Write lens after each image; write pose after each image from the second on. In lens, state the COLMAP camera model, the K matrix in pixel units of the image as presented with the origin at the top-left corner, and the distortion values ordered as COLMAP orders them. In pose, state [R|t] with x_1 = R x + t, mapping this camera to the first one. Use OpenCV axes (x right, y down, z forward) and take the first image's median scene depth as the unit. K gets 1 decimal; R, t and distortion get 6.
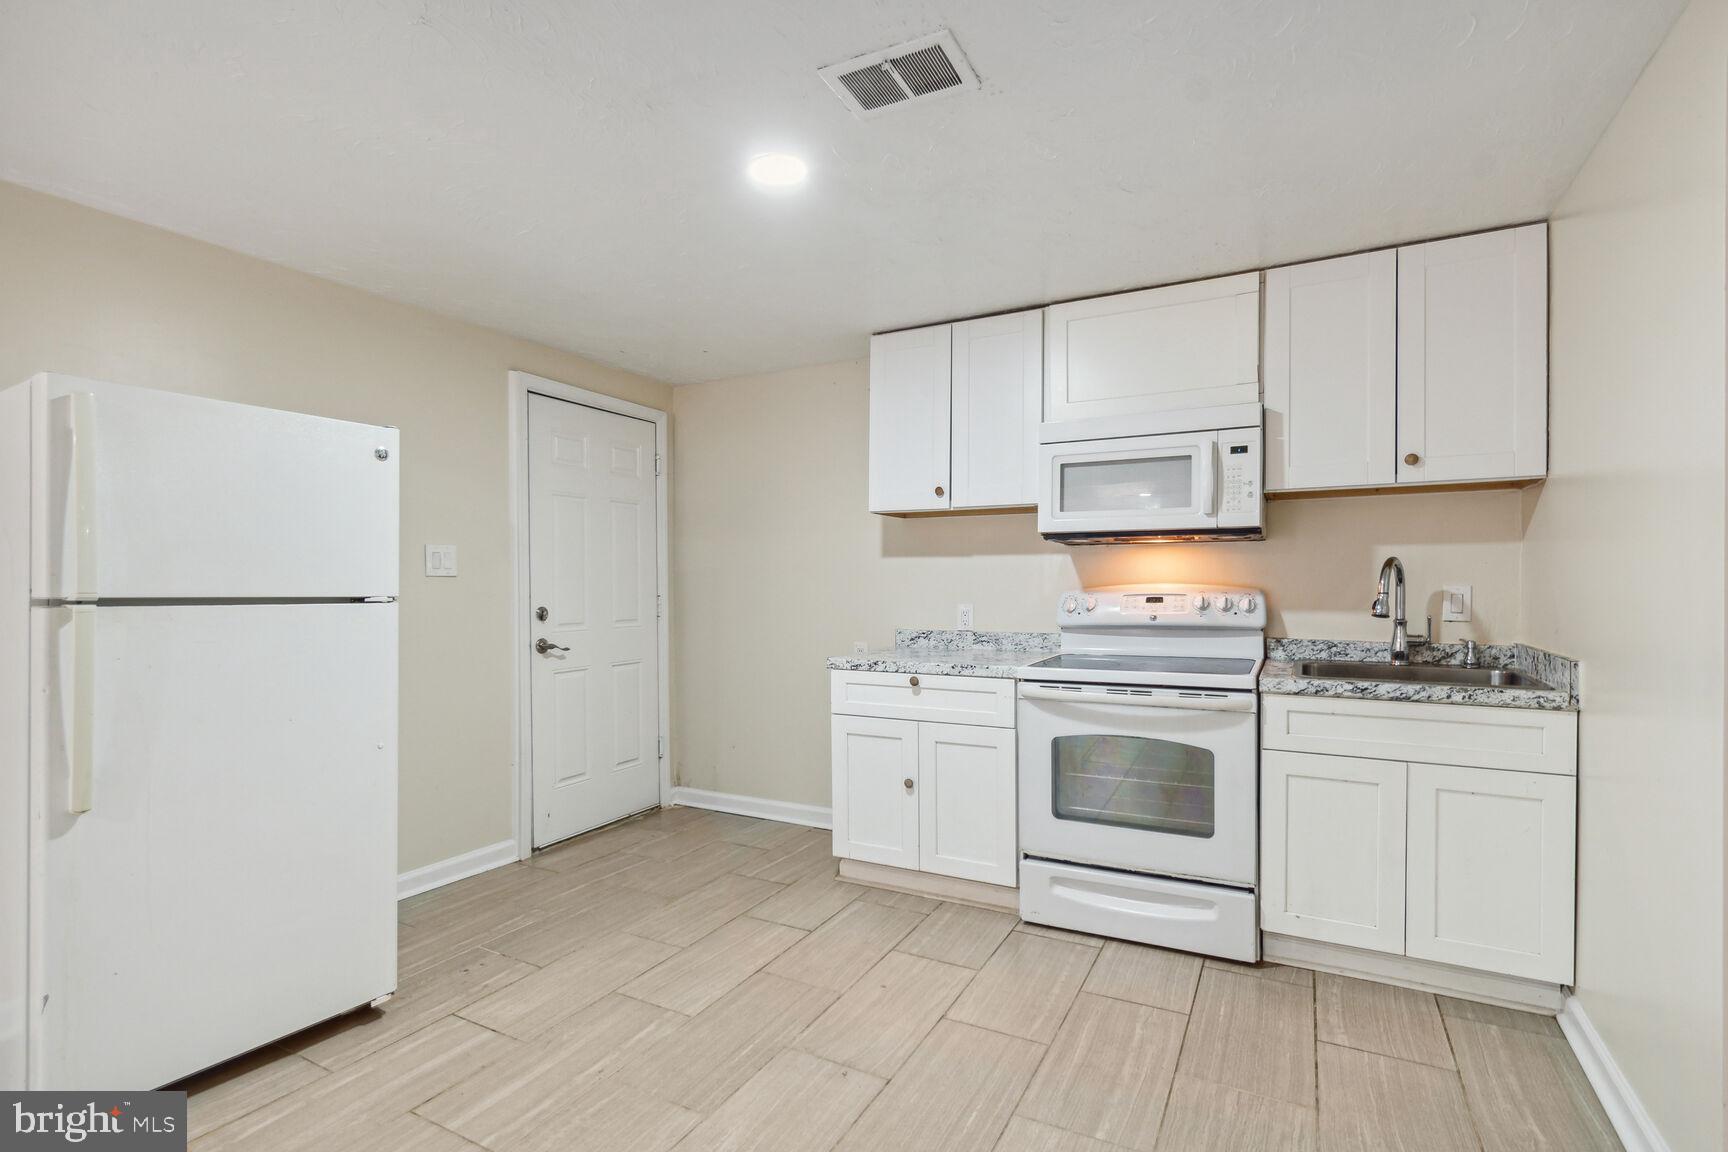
lens RADIAL K [[806.3, 0, 873.3], [0, 806.3, 588.4], [0, 0, 1]] dist [0.000697, -0.000712]
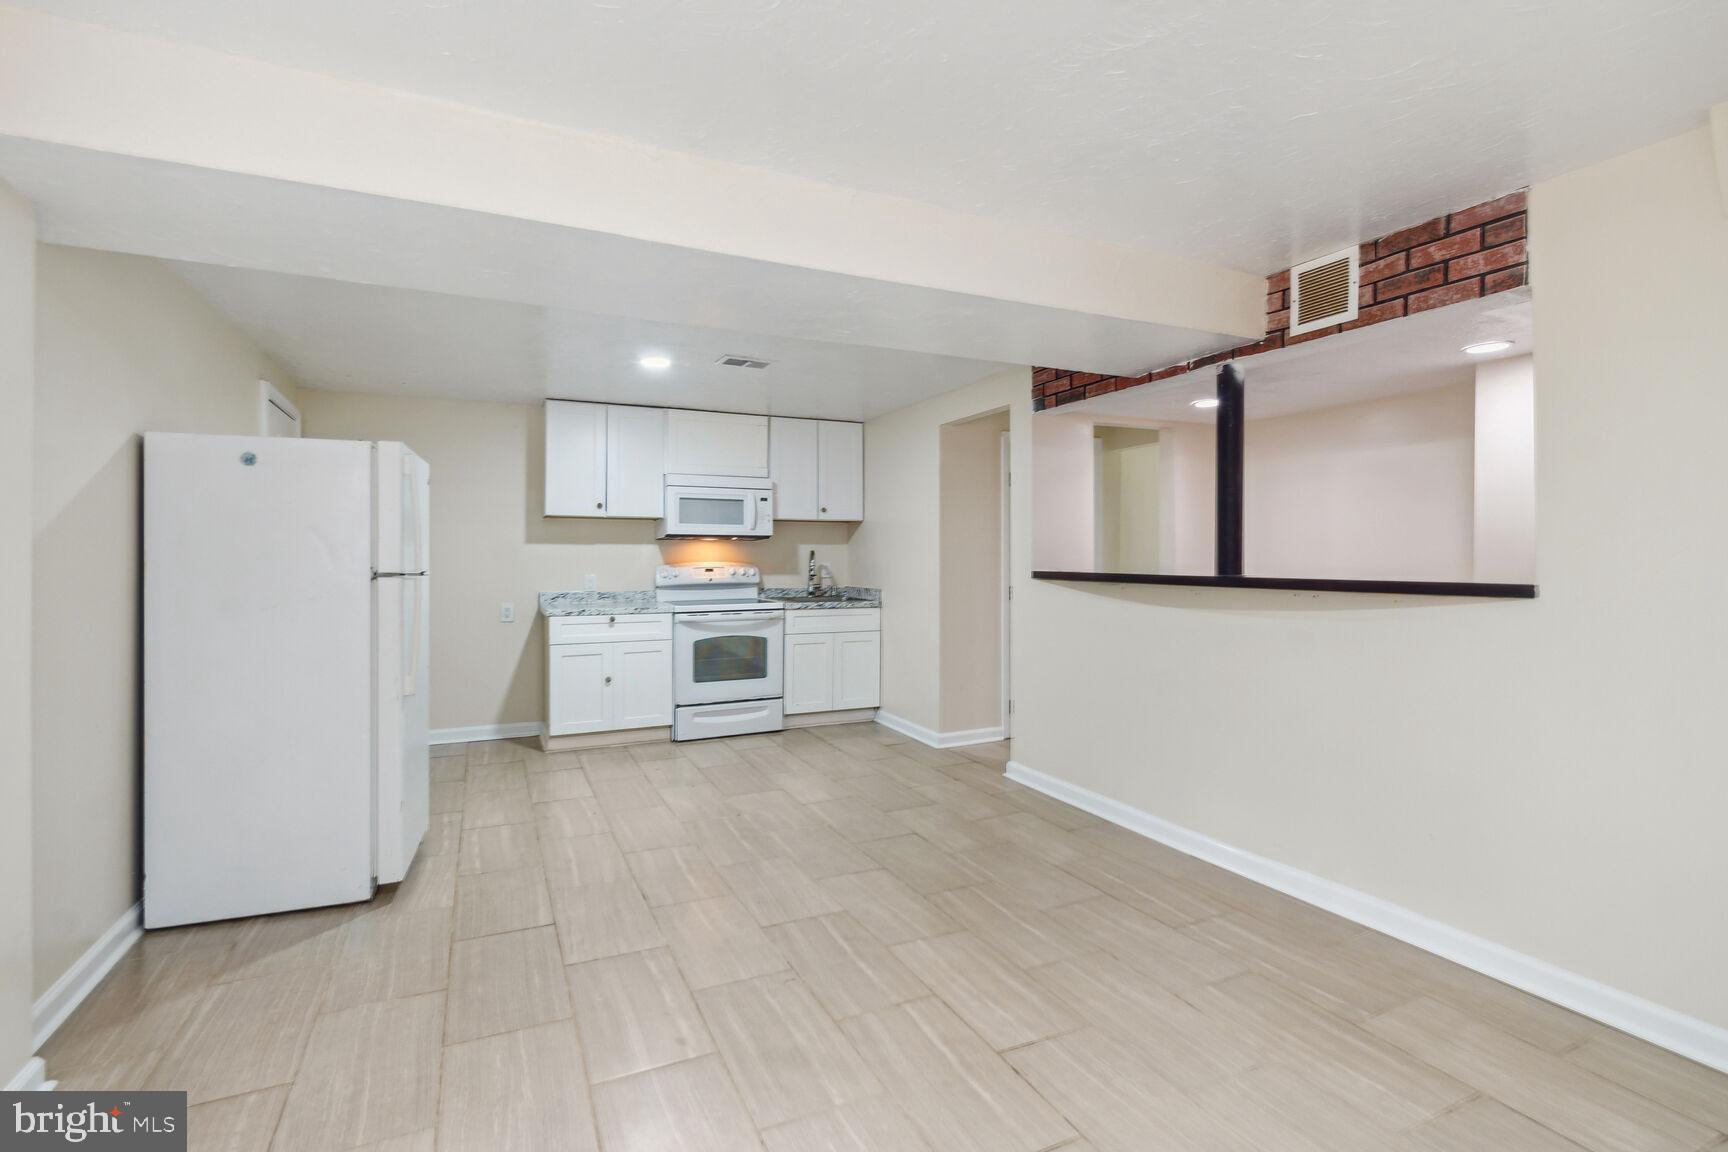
lens RADIAL K [[806.3, 0, 863.1], [0, 806.3, 565.3], [0, 0, 1]] dist [0.000697, -0.000712]
pose [[0.608309, -0.005256, 0.793683, -1.062028], [0.004137, 0.999985, 0.003451, -0.003178], [-0.793690, 0.001185, 0.608322, -0.501859]]
